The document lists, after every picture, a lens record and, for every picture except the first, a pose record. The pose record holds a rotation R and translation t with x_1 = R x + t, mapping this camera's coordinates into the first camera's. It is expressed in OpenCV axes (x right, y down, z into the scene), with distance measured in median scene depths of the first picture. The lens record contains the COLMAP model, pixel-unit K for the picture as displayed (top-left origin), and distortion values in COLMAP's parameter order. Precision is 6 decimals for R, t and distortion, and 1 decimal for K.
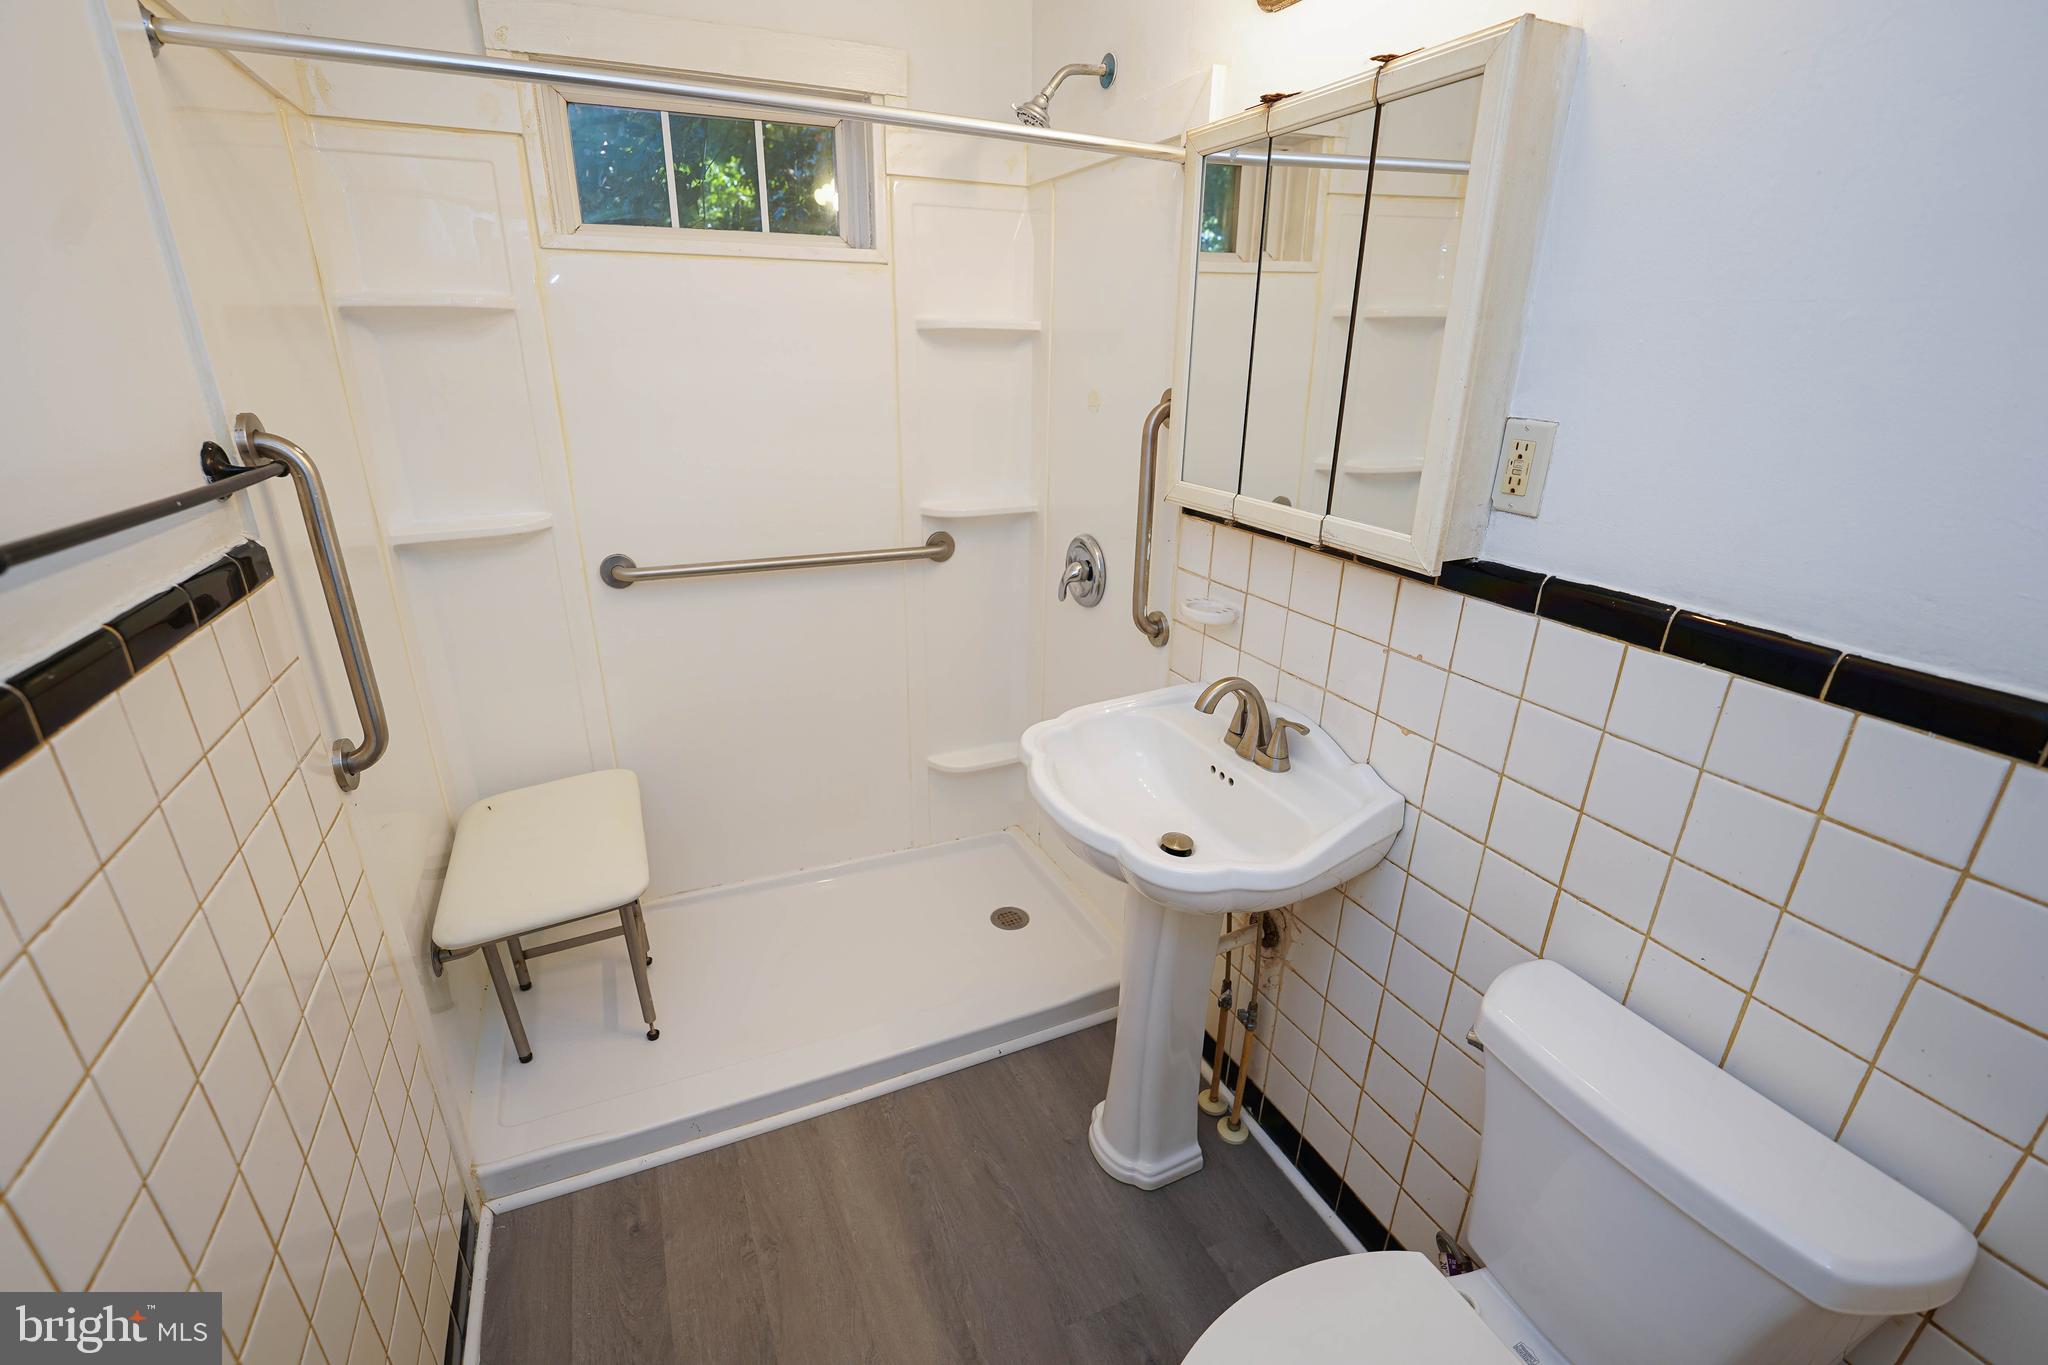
lens RADIAL K [[861.6, 0, 1024.7], [0, 861.6, 690.4], [0, 0, 1]] dist [-0.026777, 0.001081]
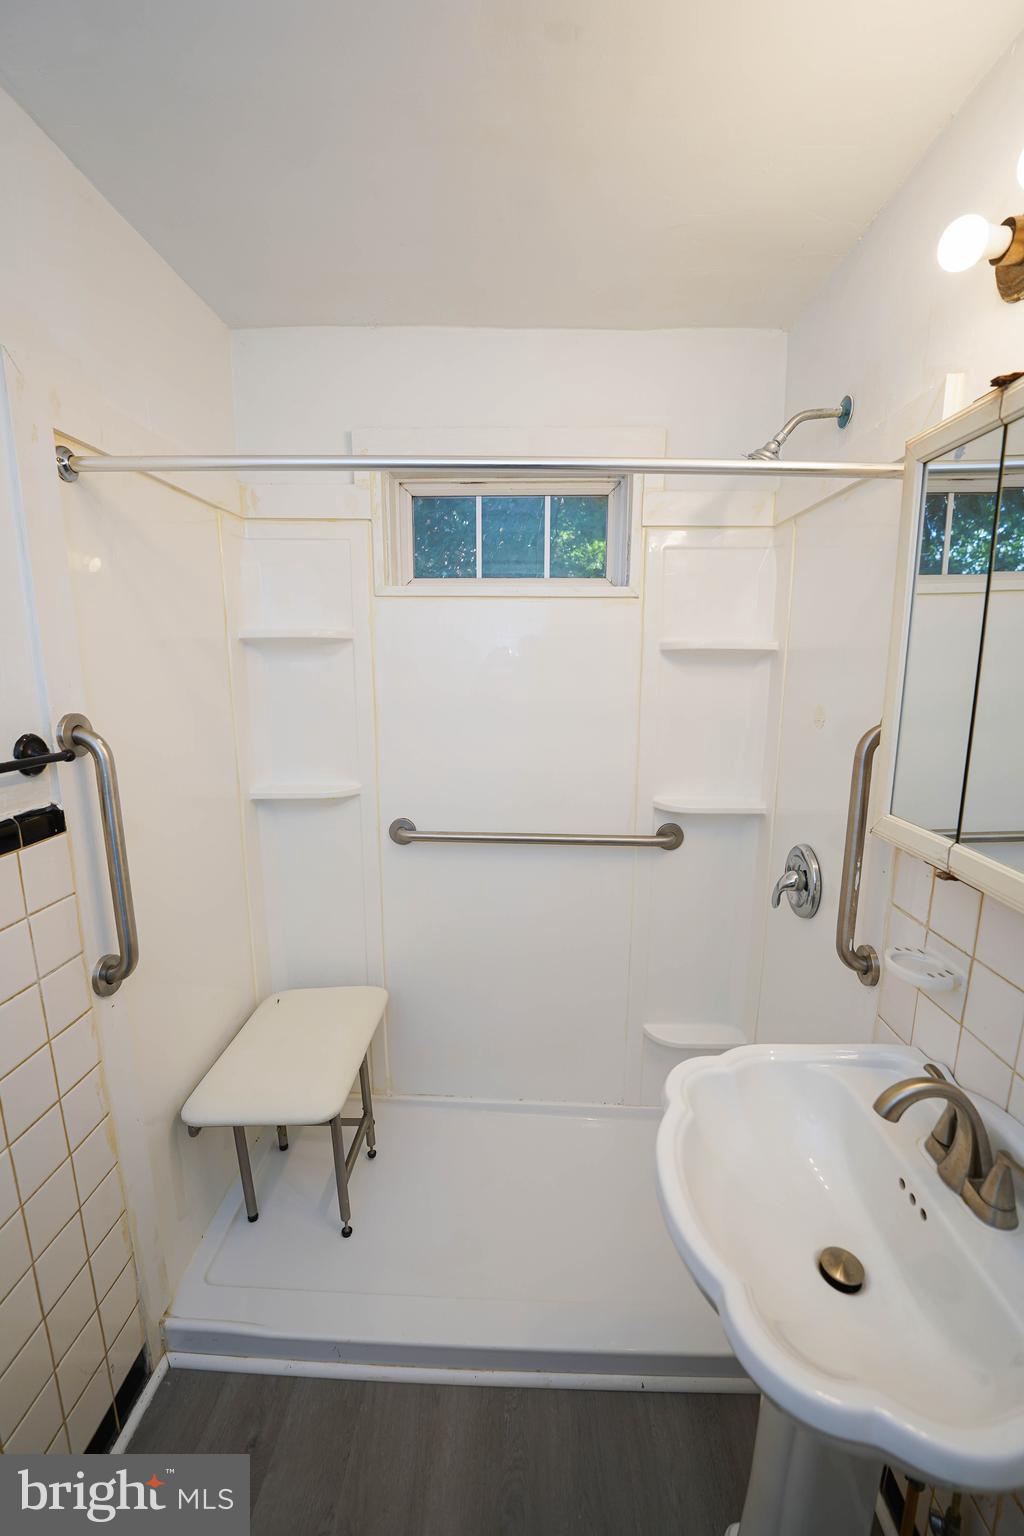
lens RADIAL K [[646.2, 0, 516.9], [0, 646.2, 786.5], [0, 0, 1]] dist [-0.026777, 0.001081]
pose [[0.896776, 0.078372, -0.435489, 0.110101], [-0.158588, 0.975734, -0.150976, -0.101062], [0.413089, 0.204455, 0.887443, 0.235343]]
